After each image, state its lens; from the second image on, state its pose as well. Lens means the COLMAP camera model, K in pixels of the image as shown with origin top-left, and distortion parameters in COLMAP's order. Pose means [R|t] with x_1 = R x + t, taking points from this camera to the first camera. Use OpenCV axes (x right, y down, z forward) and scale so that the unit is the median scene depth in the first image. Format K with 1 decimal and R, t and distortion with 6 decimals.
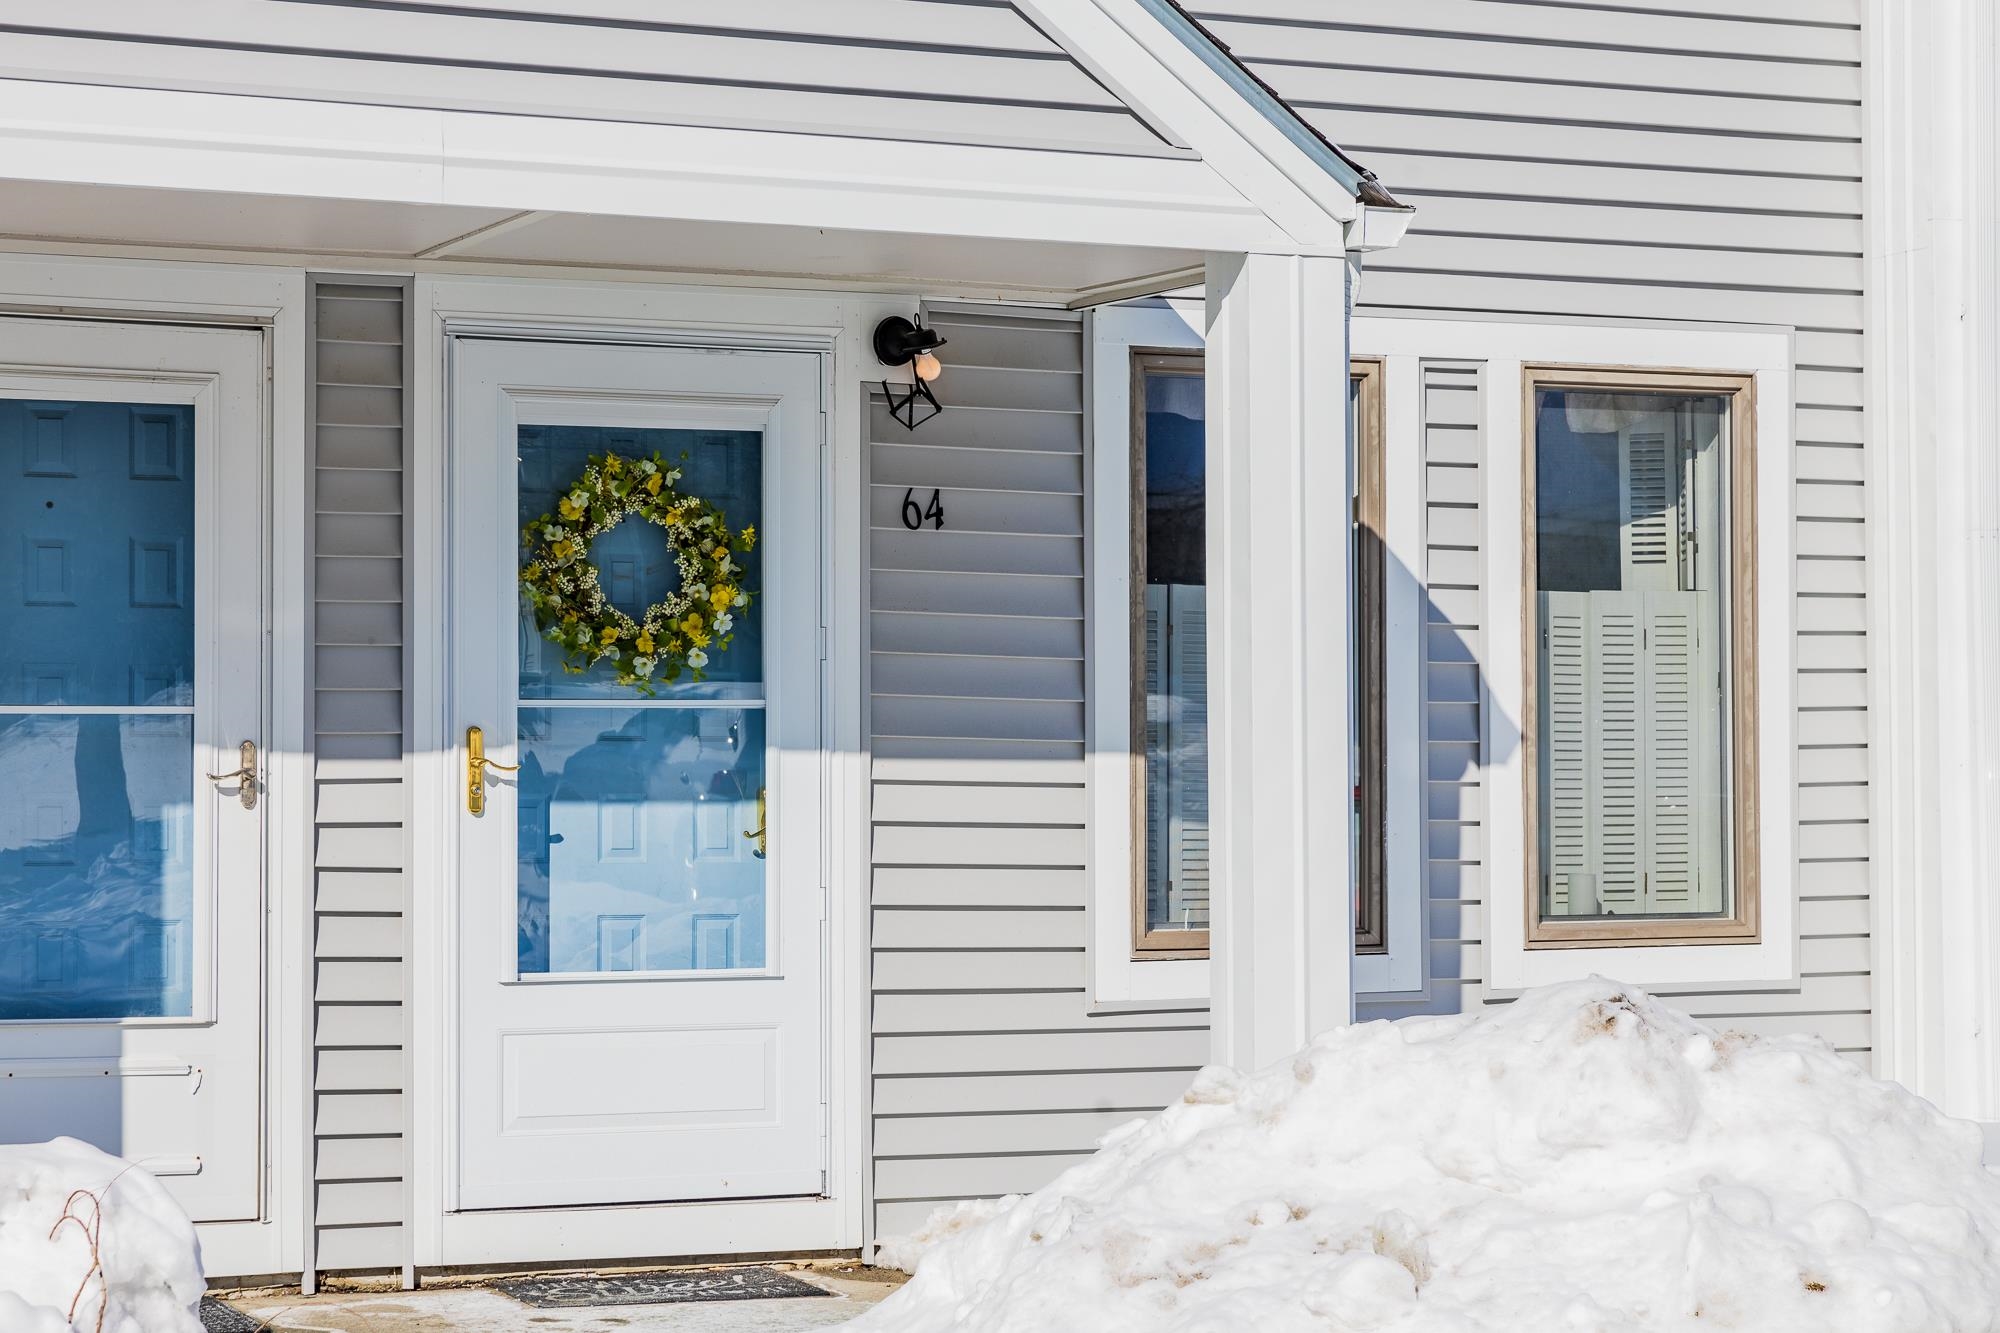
lens RADIAL K [[4587.7, 0, 1218.5], [0, 4587.7, 346.1], [0, 0, 1]] dist [-0.005918, 0.172965]
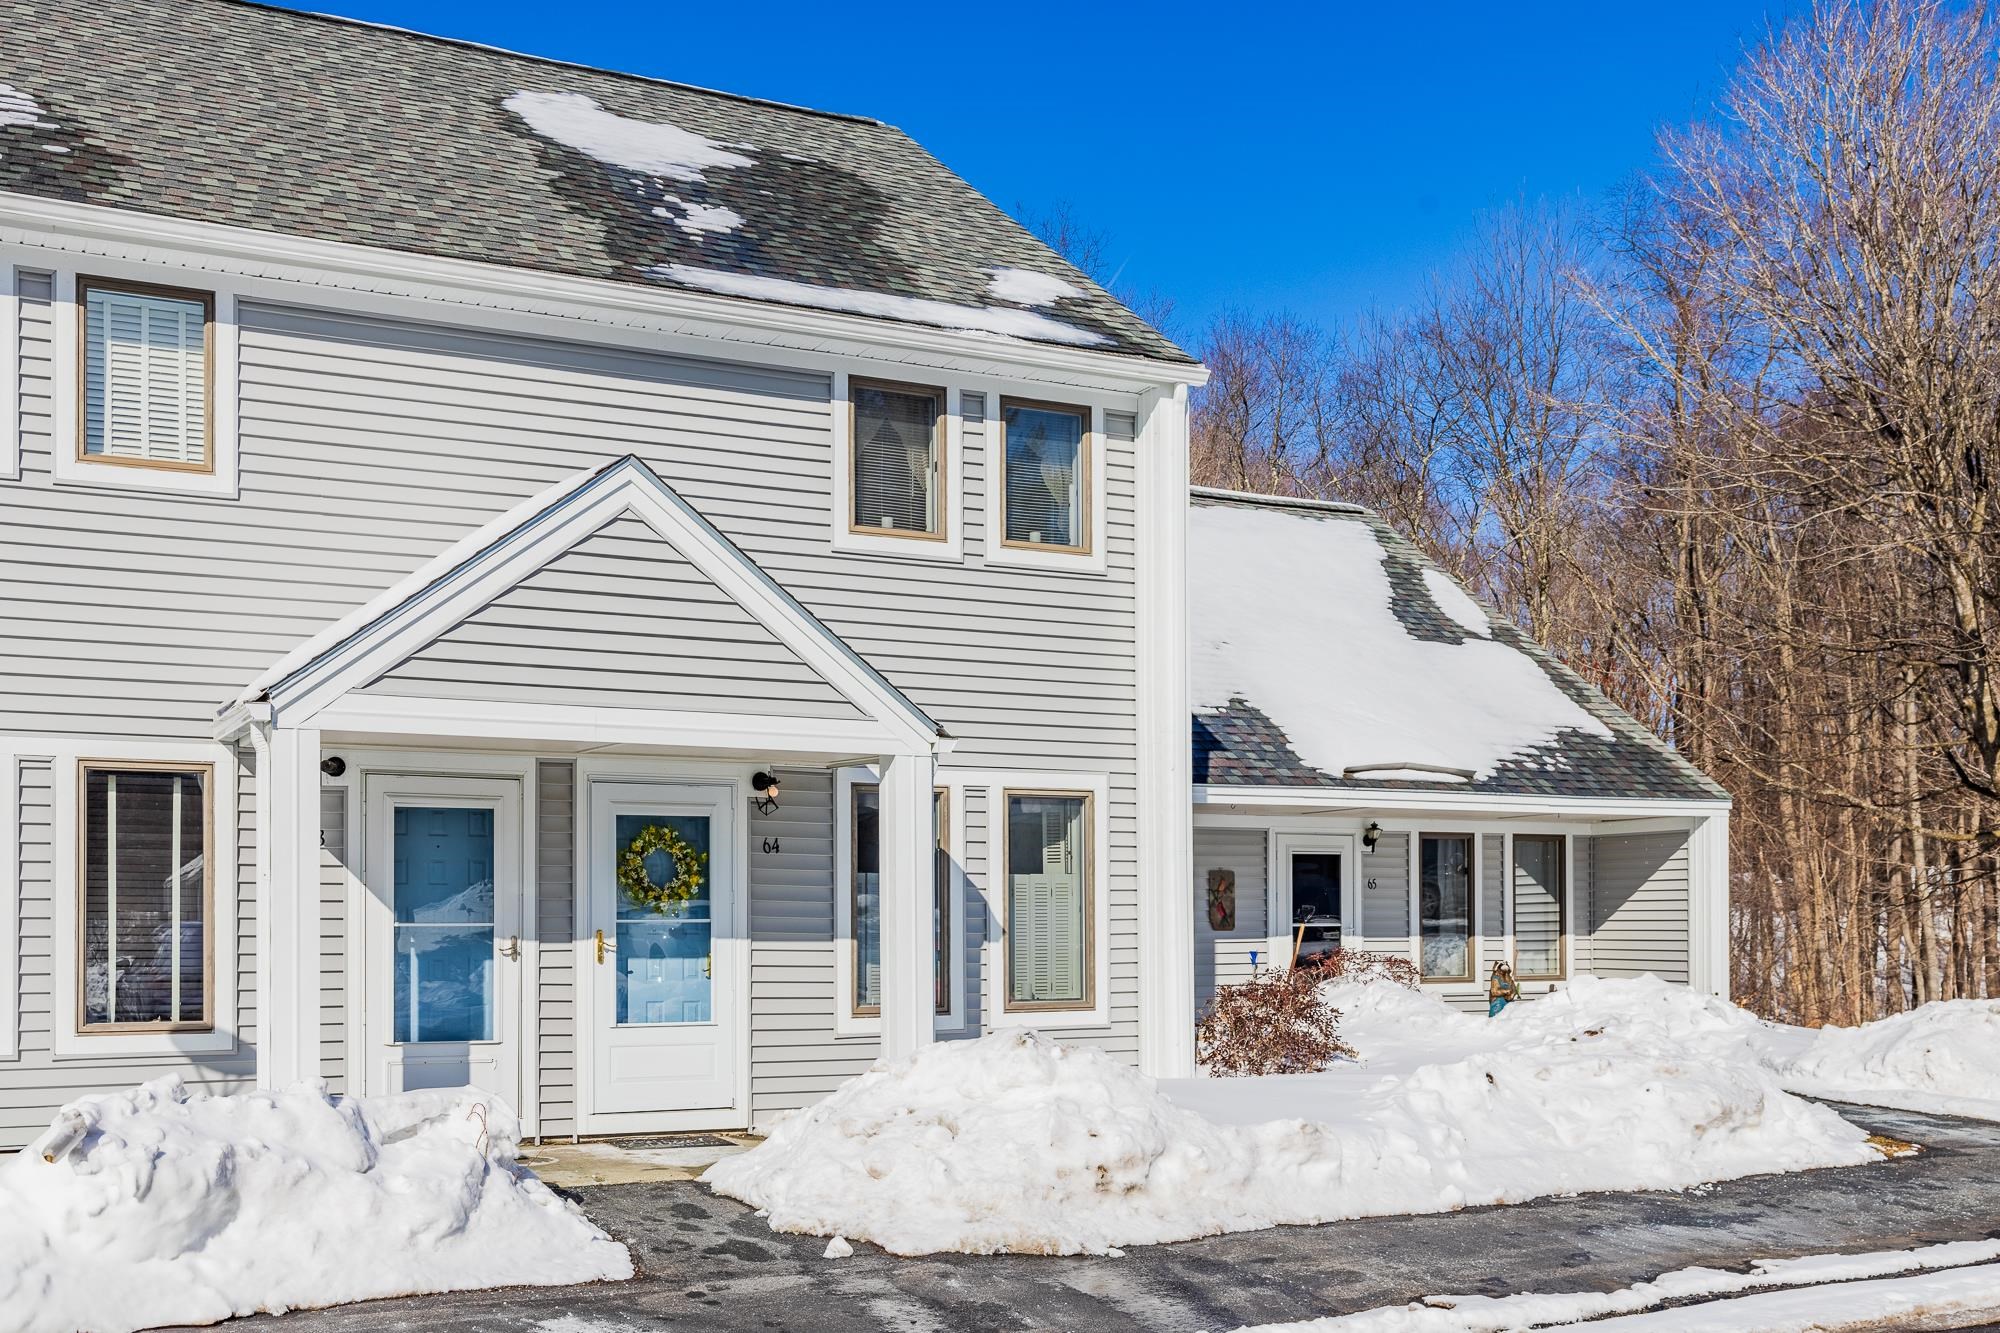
lens RADIAL K [[2101.3, 0, 1004.1], [0, 2101.3, 802.4], [0, 0, 1]] dist [-0.018414, 0.032736]
pose [[0.998611, 0.002610, 0.052626, 0.004850], [-0.004453, 0.999380, 0.034933, -0.031875], [-0.052502, -0.035118, 0.998003, -0.199826]]
